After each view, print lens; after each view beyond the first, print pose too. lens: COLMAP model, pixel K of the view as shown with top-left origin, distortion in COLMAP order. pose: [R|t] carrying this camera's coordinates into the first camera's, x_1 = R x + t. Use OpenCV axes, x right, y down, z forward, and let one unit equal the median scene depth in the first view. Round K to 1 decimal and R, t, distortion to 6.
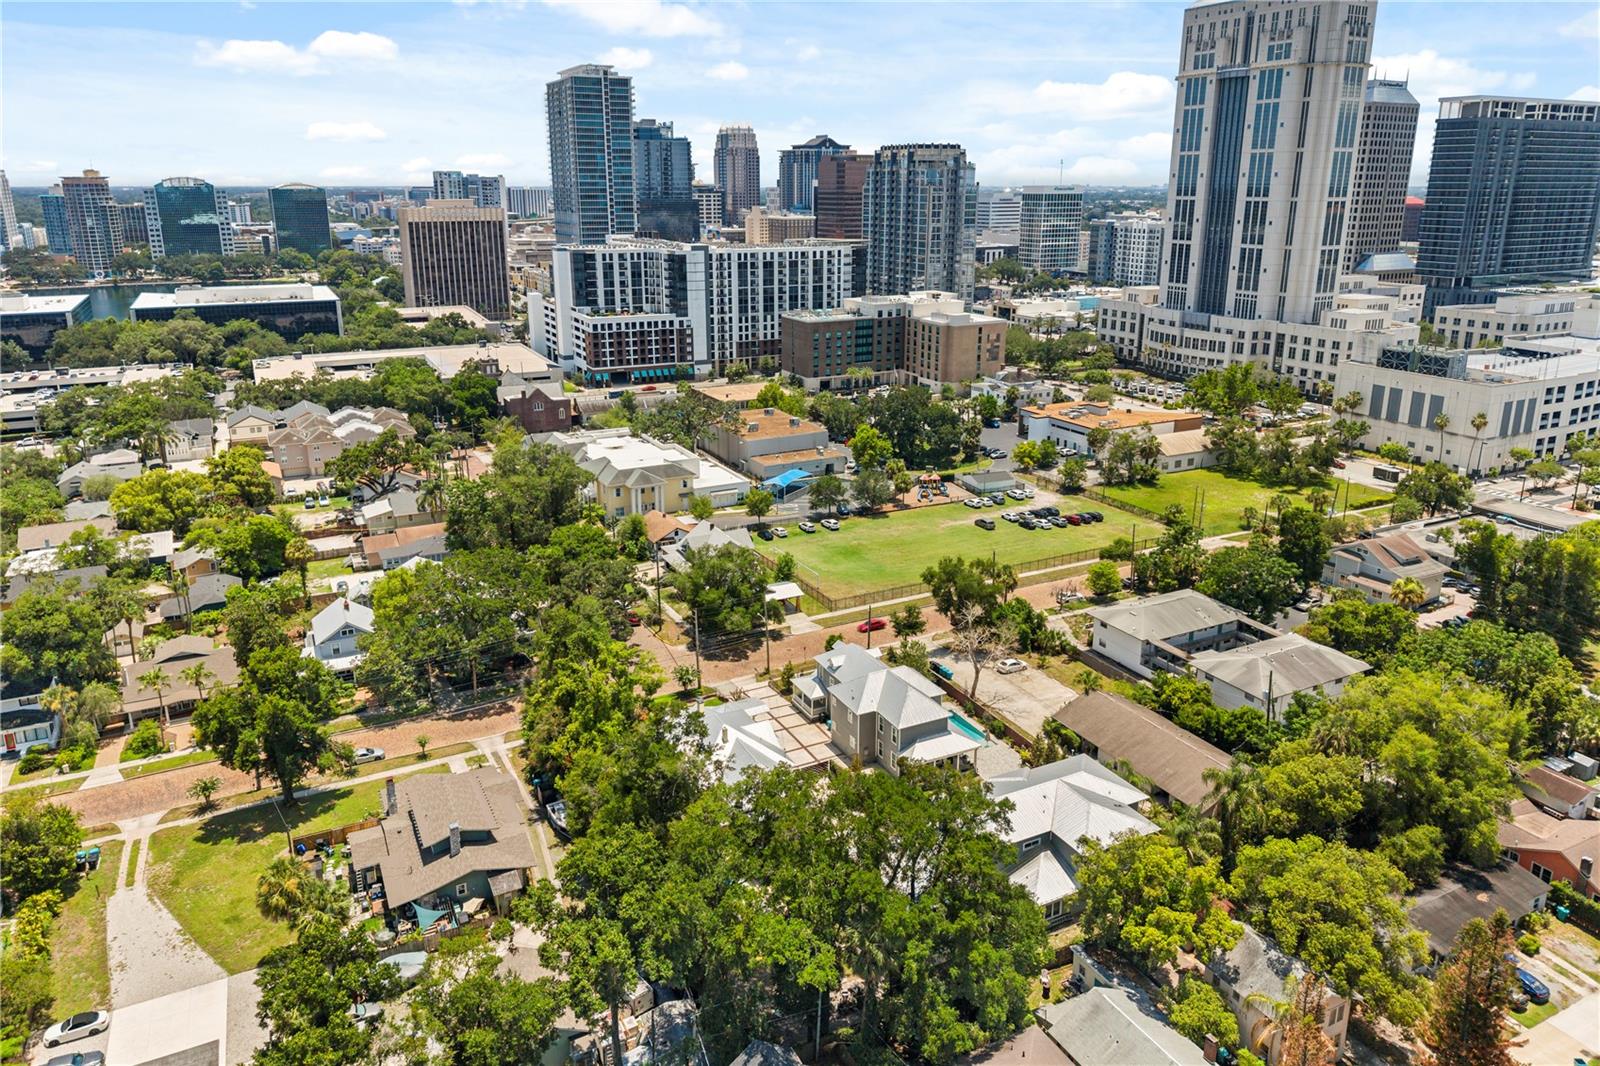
lens RADIAL K [[1082.2, 0, 800.0], [0, 1082.2, 533.0], [0, 0, 1]] dist [0.168730, -0.288648]
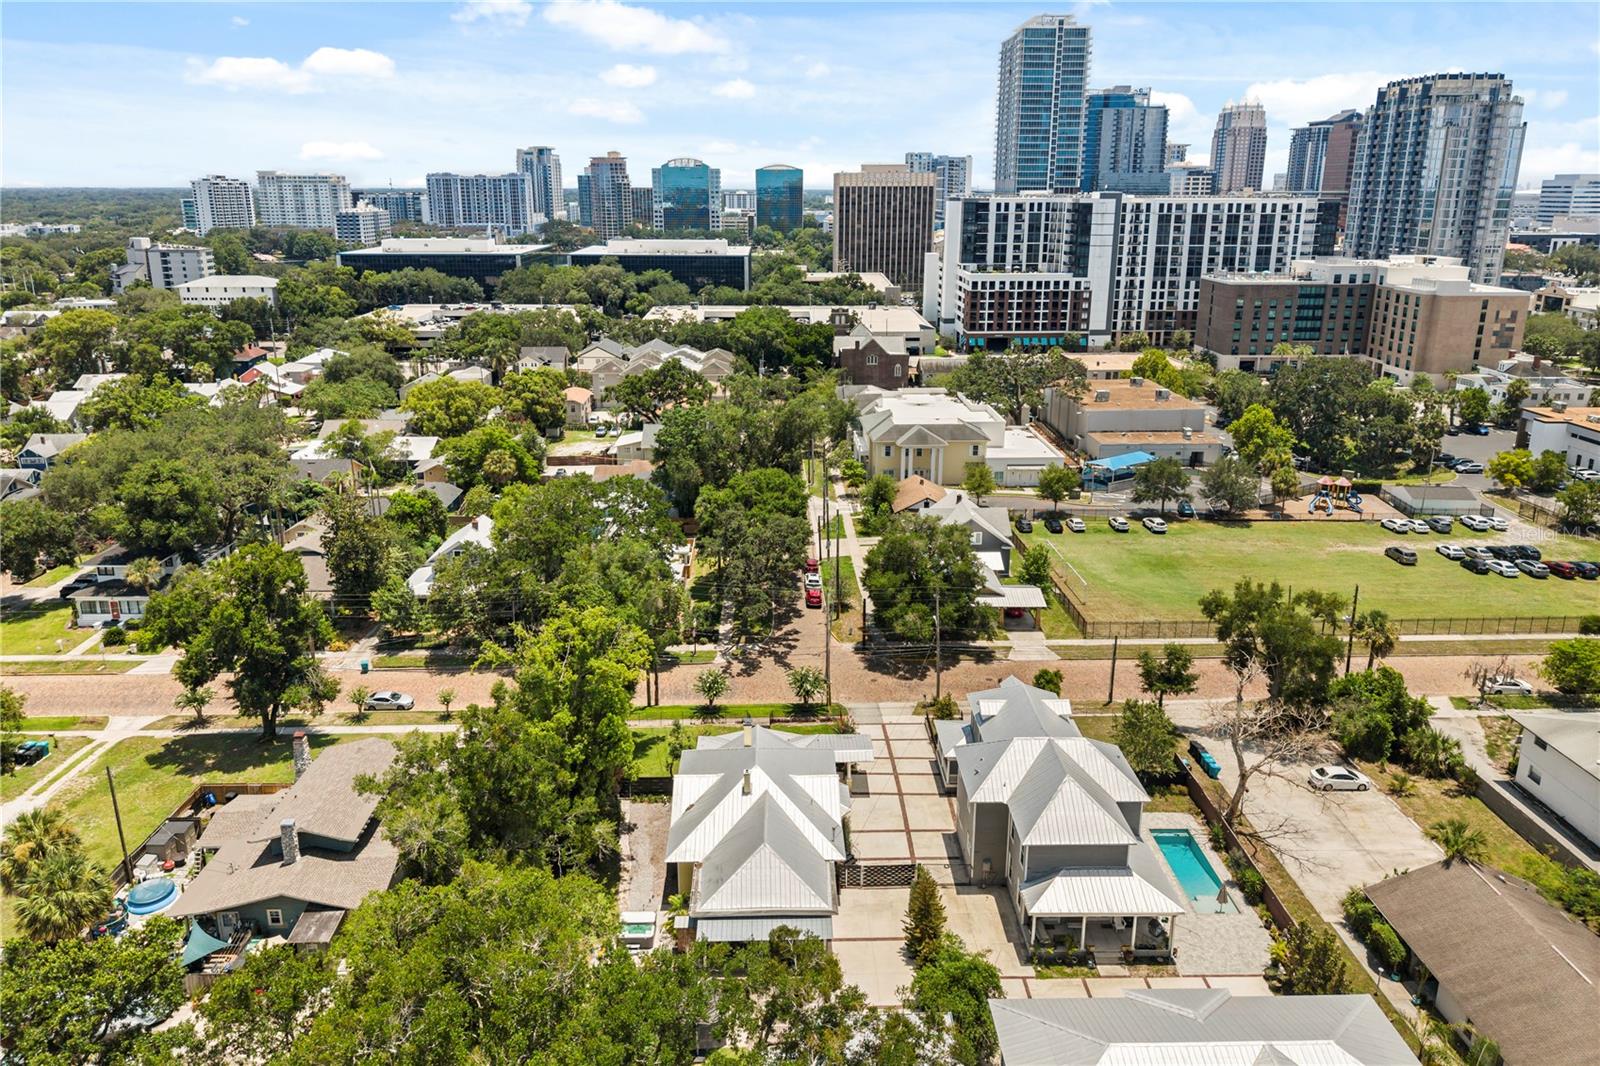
lens RADIAL K [[1078.2, 0, 802.6], [0, 1078.2, 511.9], [0, 0, 1]] dist [0.041871, -0.034550]
pose [[0.899160, 0.127998, -0.418482, 0.075036], [-0.138607, 0.990334, 0.005092, 0.008008], [0.415089, 0.053426, 0.908211, 0.160210]]
